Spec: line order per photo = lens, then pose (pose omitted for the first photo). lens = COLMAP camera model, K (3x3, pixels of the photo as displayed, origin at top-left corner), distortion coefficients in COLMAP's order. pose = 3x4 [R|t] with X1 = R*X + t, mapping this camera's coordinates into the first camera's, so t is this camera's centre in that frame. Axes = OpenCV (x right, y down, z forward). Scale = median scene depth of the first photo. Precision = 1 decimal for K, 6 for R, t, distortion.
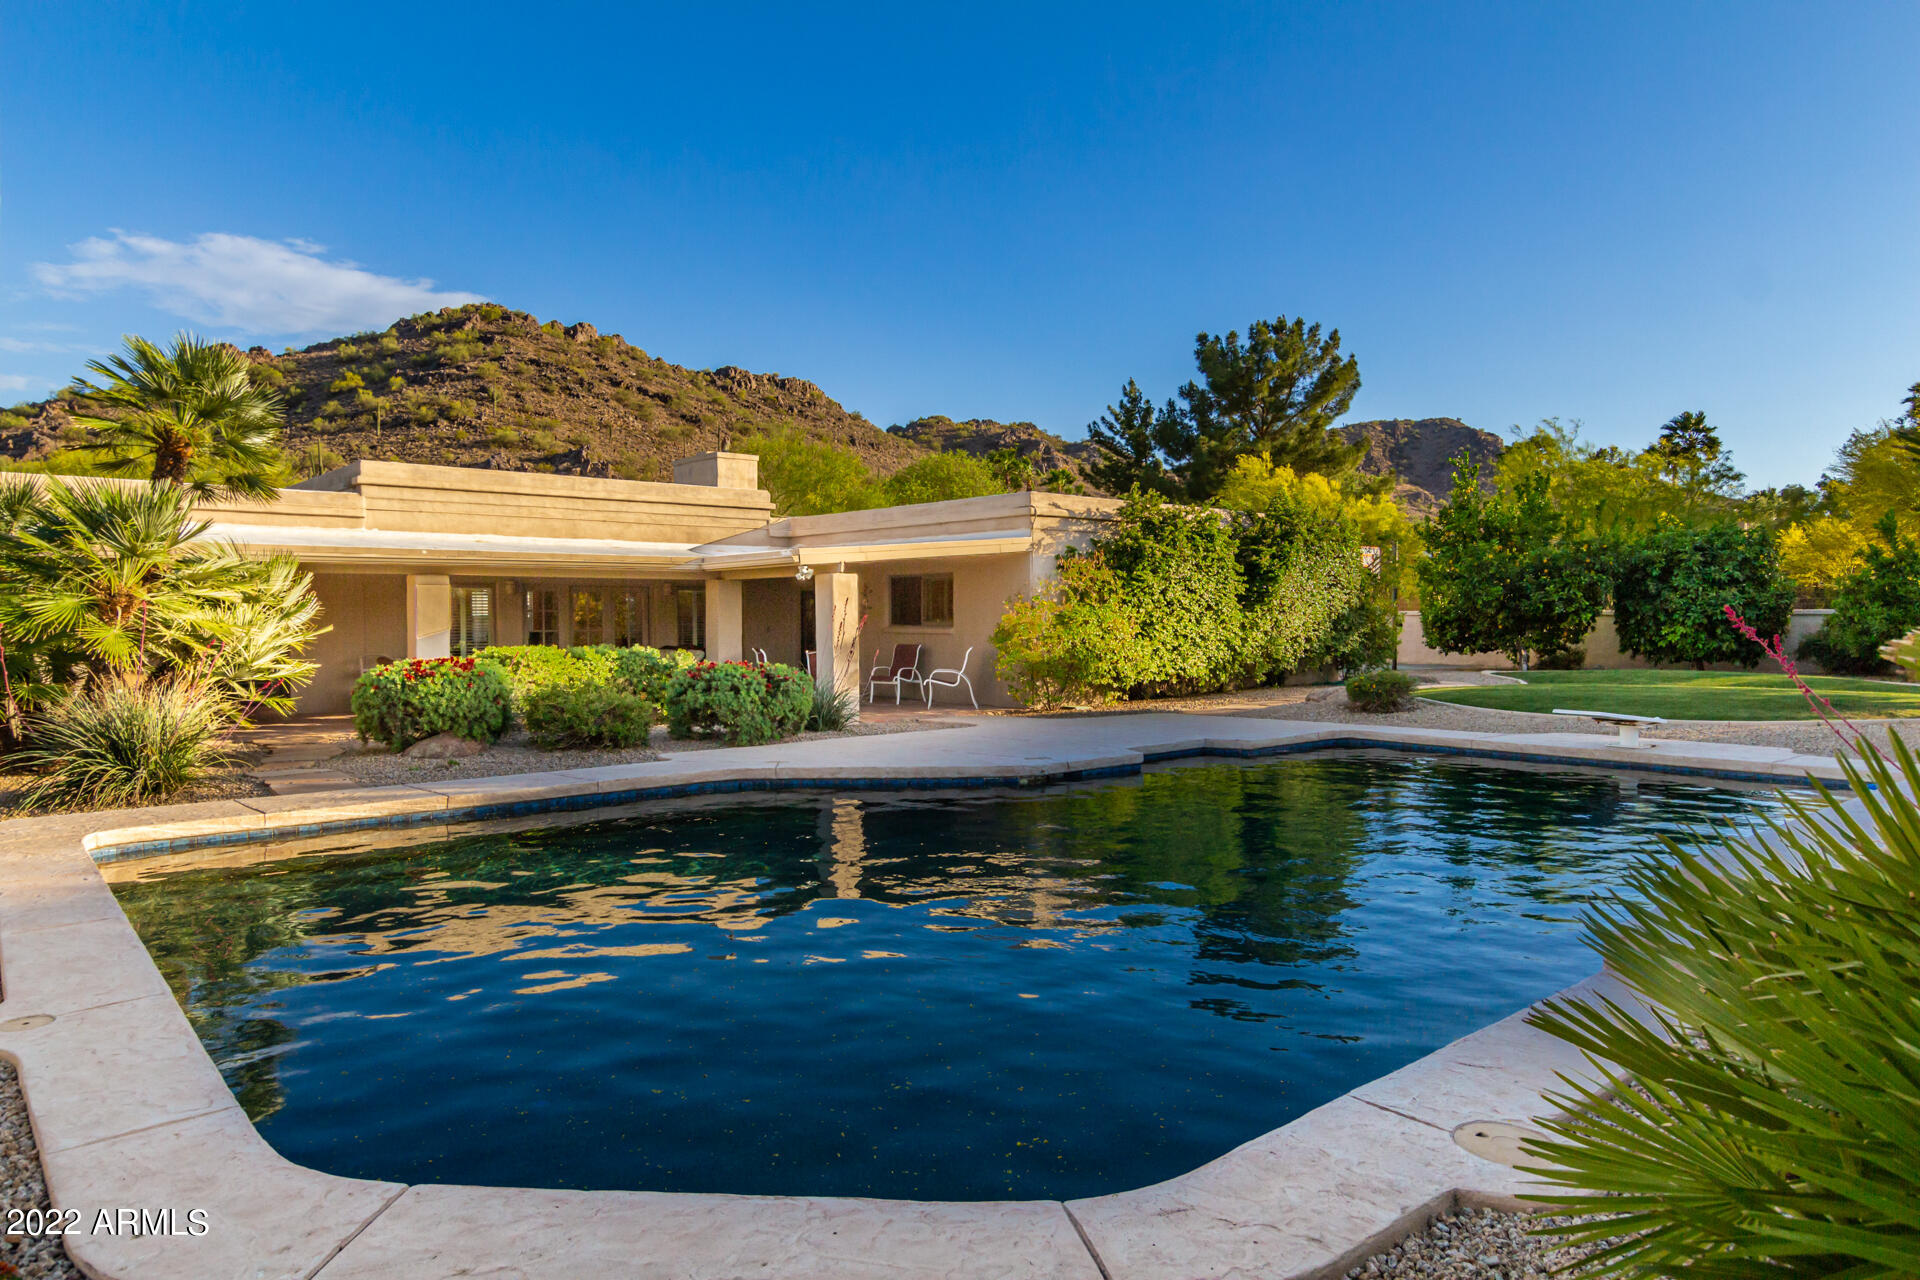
lens RADIAL K [[1174.9, 0, 958.6], [0, 1174.9, 632.5], [0, 0, 1]] dist [0.005597, -0.001255]
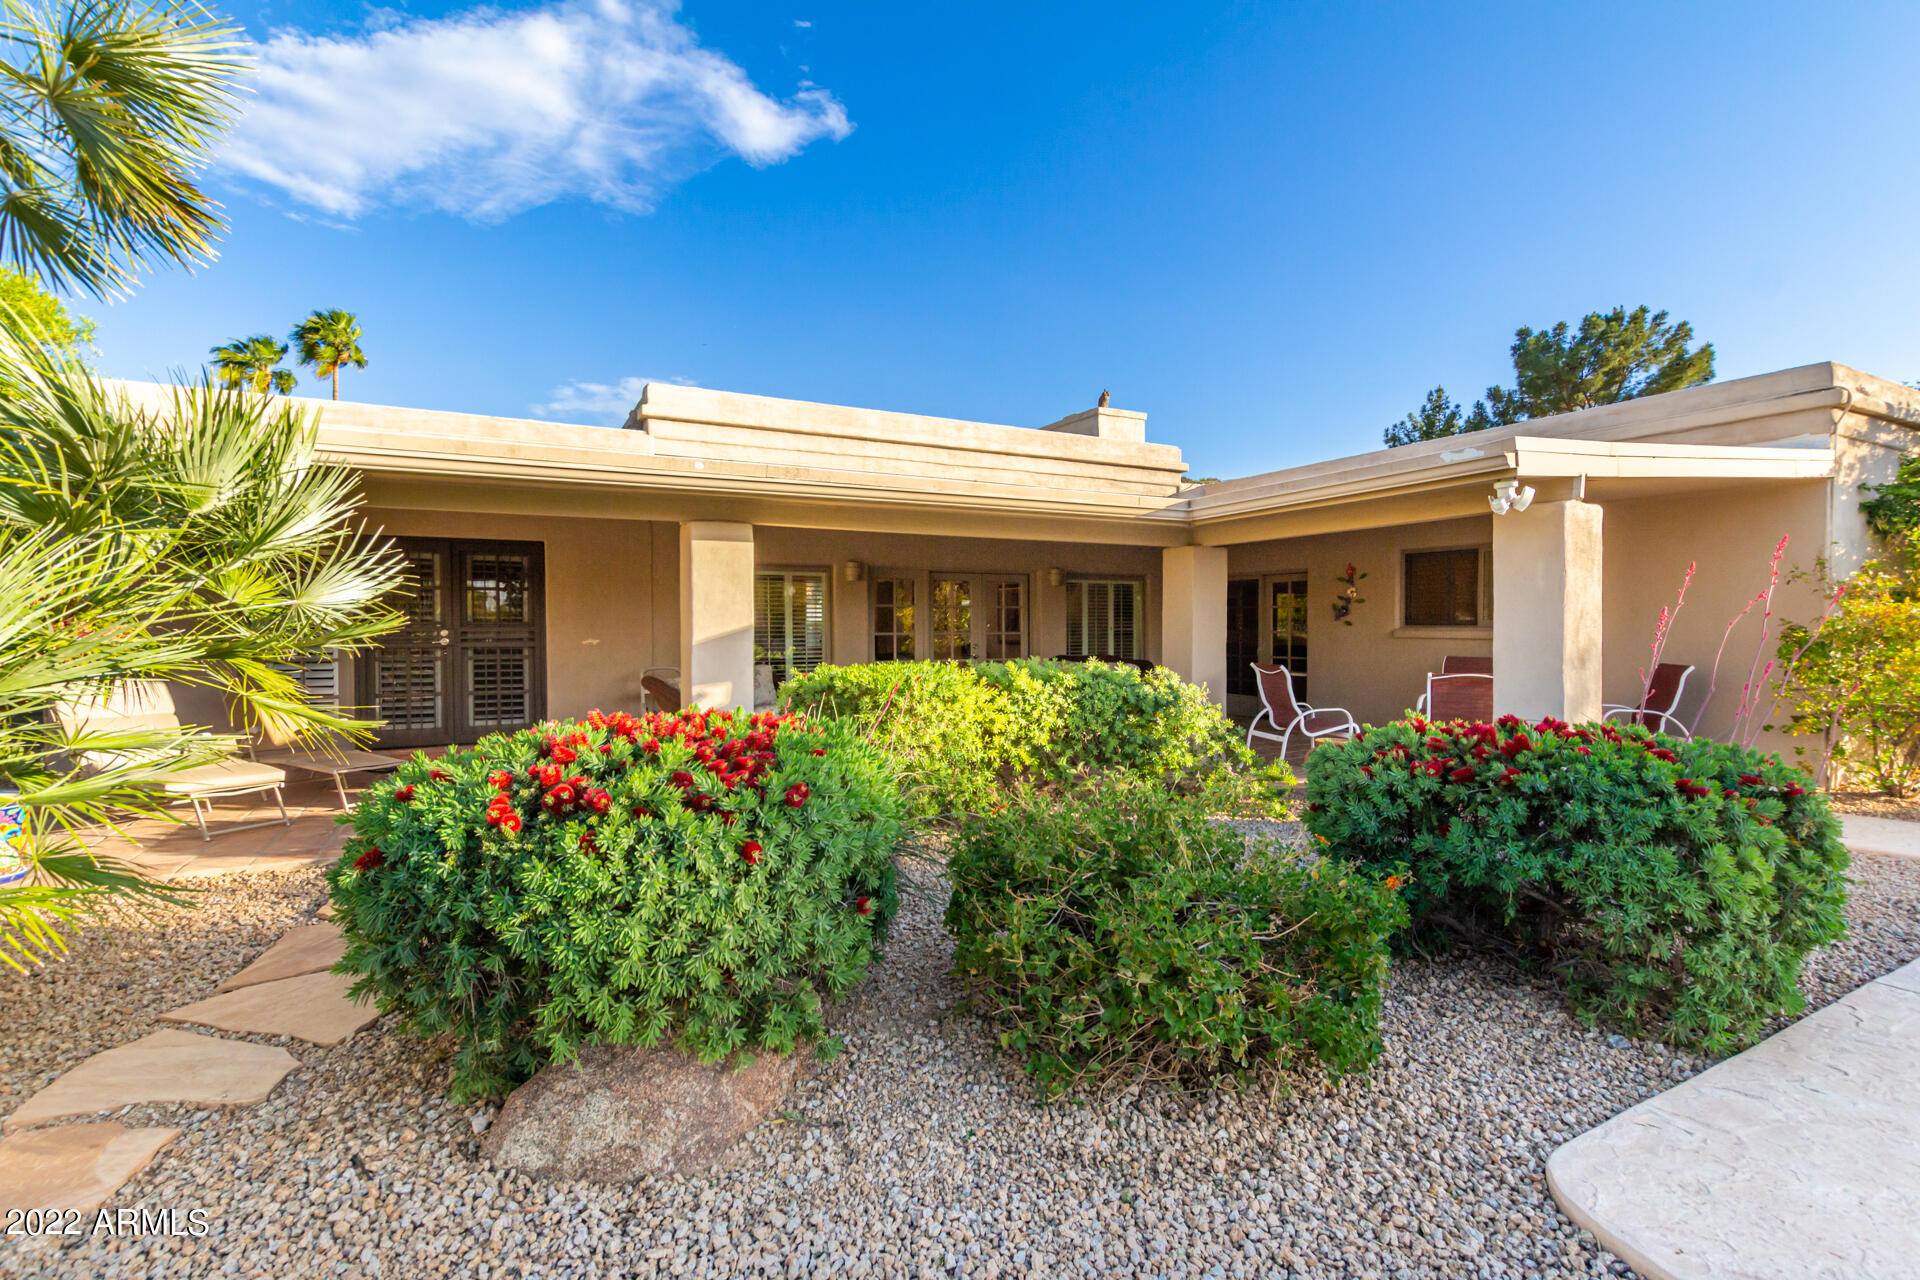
lens RADIAL K [[866.1, 0, 957.2], [0, 866.1, 636.6], [0, 0, 1]] dist [-0.001696, -0.001623]
pose [[0.974900, 0.003580, -0.222616, -0.233456], [-0.004574, 0.999982, -0.003948, 0.002315], [0.222597, 0.004867, 0.974898, 0.581873]]
